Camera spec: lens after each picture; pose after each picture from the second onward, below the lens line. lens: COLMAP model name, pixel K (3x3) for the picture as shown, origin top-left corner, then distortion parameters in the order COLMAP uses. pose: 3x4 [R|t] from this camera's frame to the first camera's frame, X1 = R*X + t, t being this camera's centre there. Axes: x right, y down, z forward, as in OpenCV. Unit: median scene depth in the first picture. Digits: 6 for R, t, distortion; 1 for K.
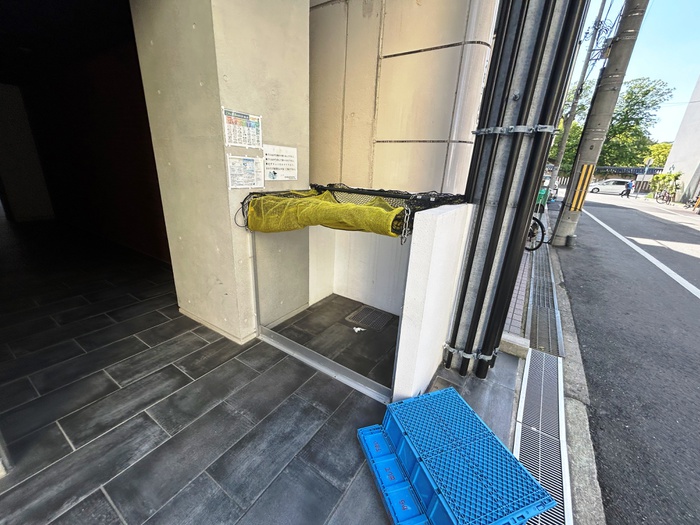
lens RADIAL K [[281.3, 0, 350.3], [0, 281.3, 265.9], [0, 0, 1]] dist [-0.001541, 0.000387]
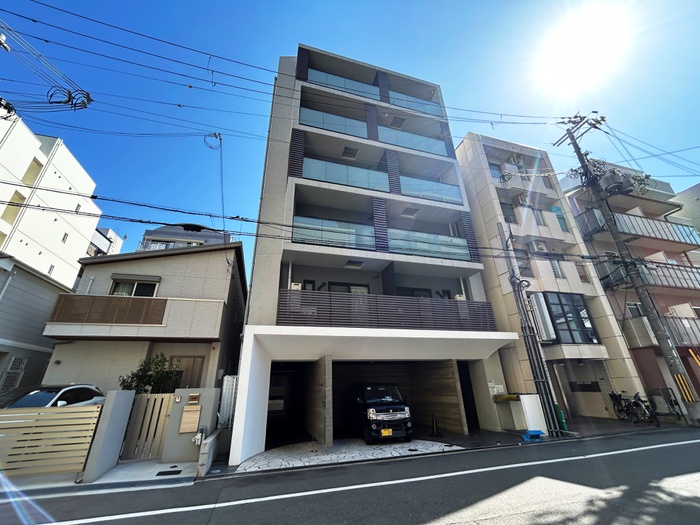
lens RADIAL K [[281.3, 0, 347.7], [0, 281.3, 262.1], [0, 0, 1]] dist [-0.001541, 0.000387]
pose [[0.753991, -0.327981, -0.569146, 1.356913], [-0.154270, 0.753785, -0.638756, 1.610852], [0.638513, 0.569418, 0.517749, -4.784441]]
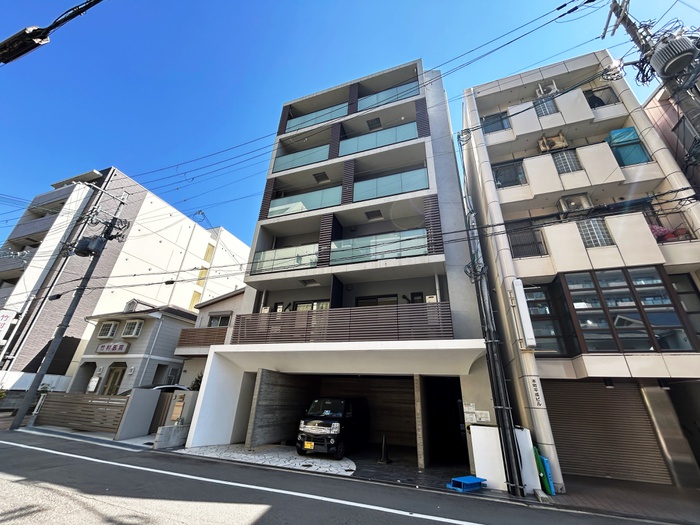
lens RADIAL K [[281.3, 0, 347.7], [0, 281.3, 263.5], [0, 0, 1]] dist [-0.001541, 0.000387]
pose [[0.233337, -0.459043, -0.857225, 3.607975], [-0.349657, 0.782986, -0.514464, 0.605604], [0.907355, 0.419778, 0.022192, -1.580567]]
